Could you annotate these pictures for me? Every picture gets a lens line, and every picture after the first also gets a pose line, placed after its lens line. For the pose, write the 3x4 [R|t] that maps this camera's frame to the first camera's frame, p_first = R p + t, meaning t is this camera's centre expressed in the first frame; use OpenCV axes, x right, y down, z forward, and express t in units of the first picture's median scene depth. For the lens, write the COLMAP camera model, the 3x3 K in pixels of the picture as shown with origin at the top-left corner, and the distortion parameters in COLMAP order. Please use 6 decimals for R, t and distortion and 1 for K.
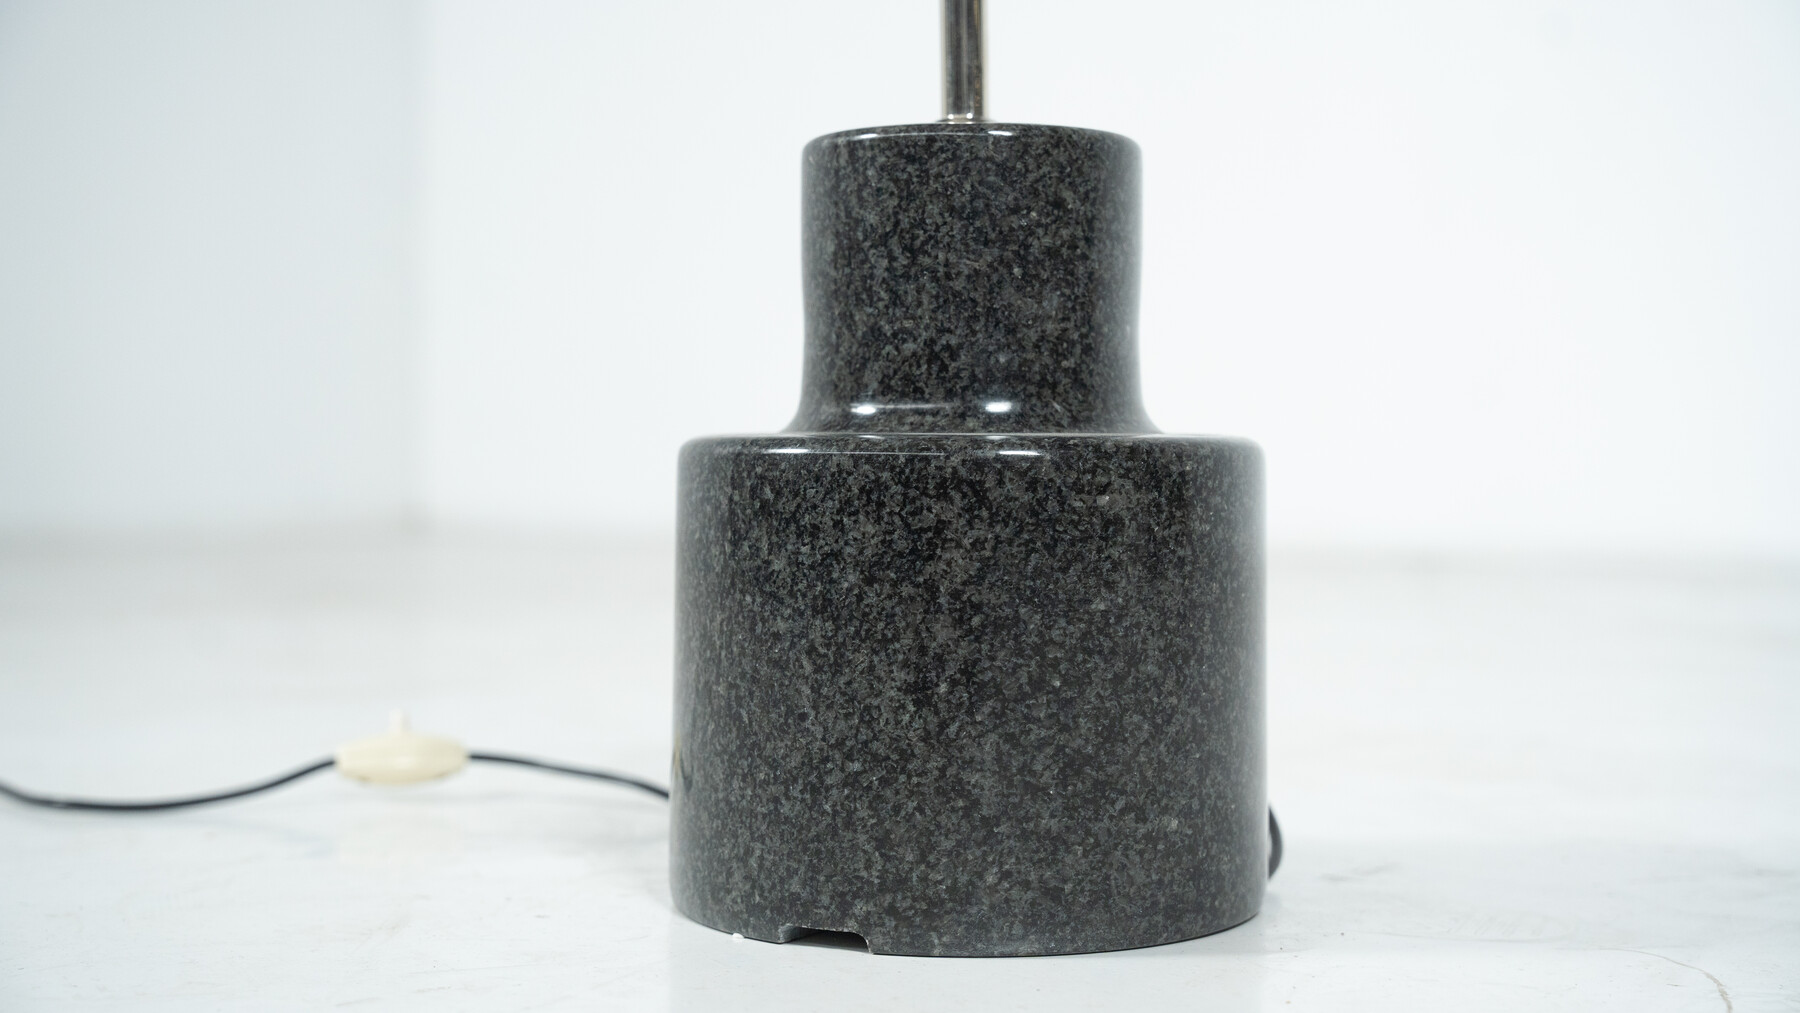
lens RADIAL K [[2615.1, 0, 896.9], [0, 2615.1, 494.2], [0, 0, 1]] dist [-0.014196, 0.000000]
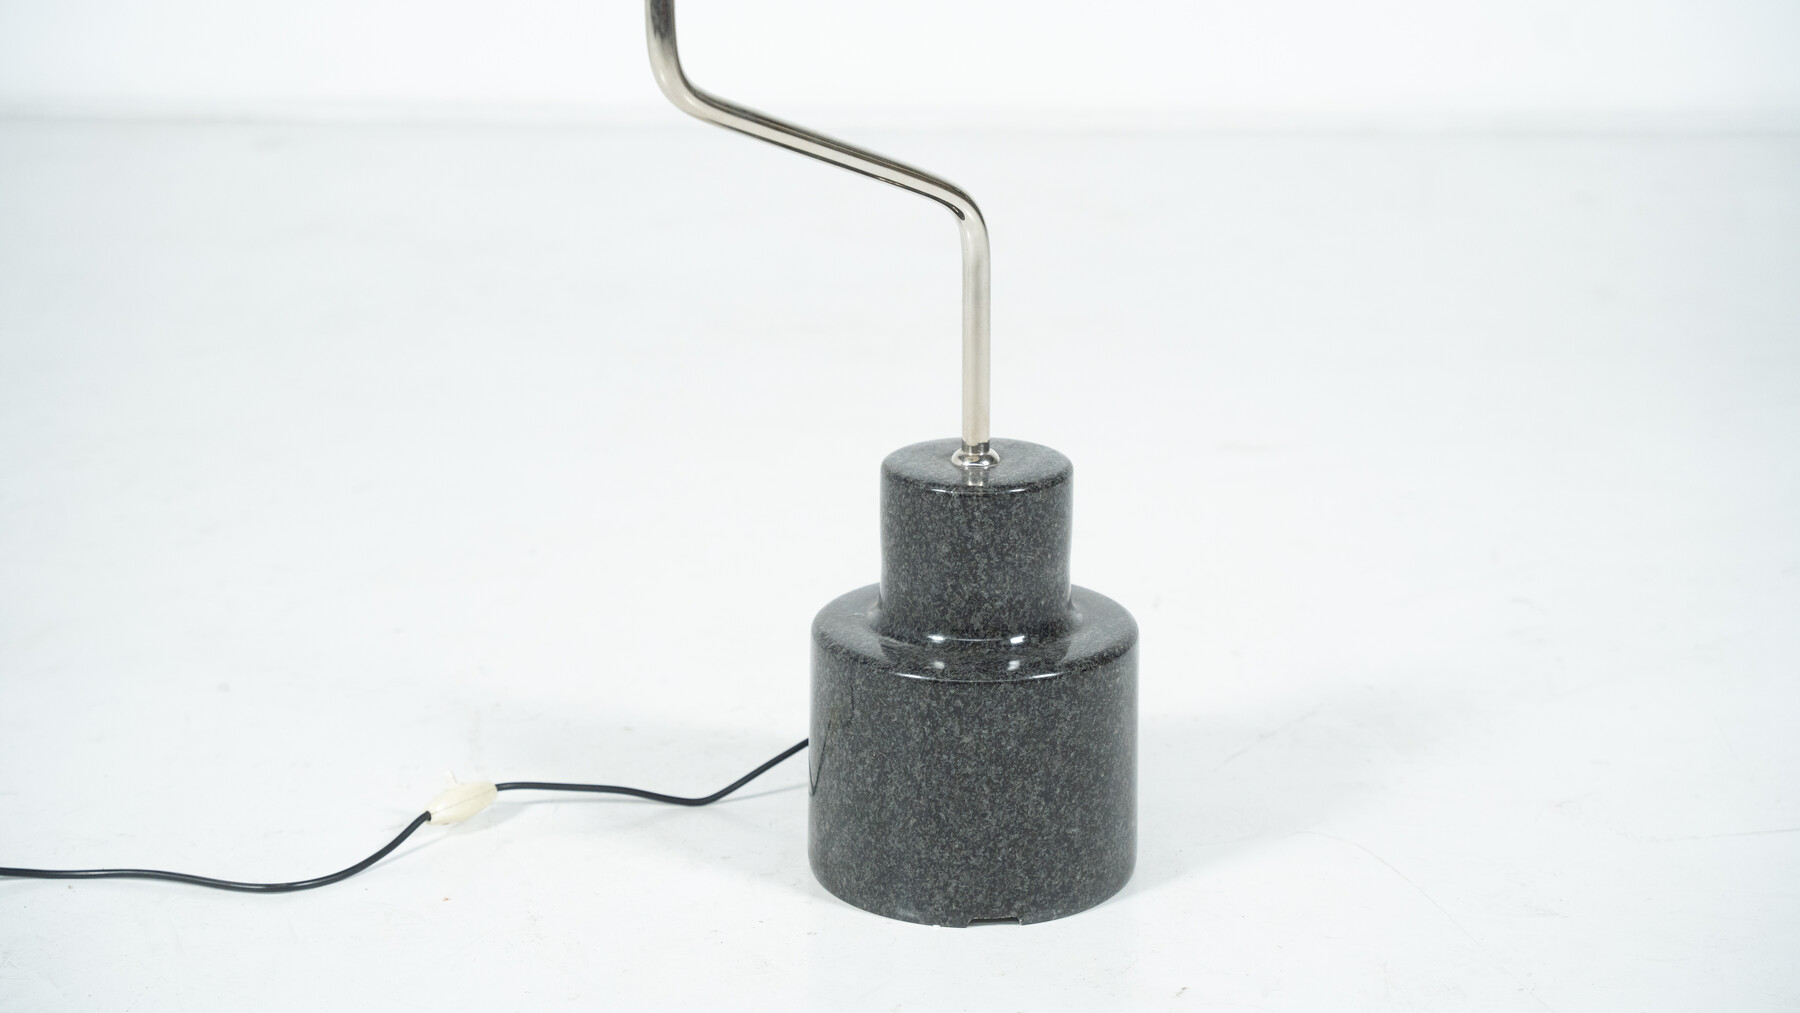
lens RADIAL K [[3744.7, 0, 910.7], [0, 3744.7, 506.9], [0, 0, 1]] dist [0.231389, 0.000000]
pose [[0.817708, -0.171567, 0.549470, -1.535083], [0.009493, 0.958440, 0.285137, -0.904666], [-0.575554, -0.227943, 0.785353, -1.053429]]
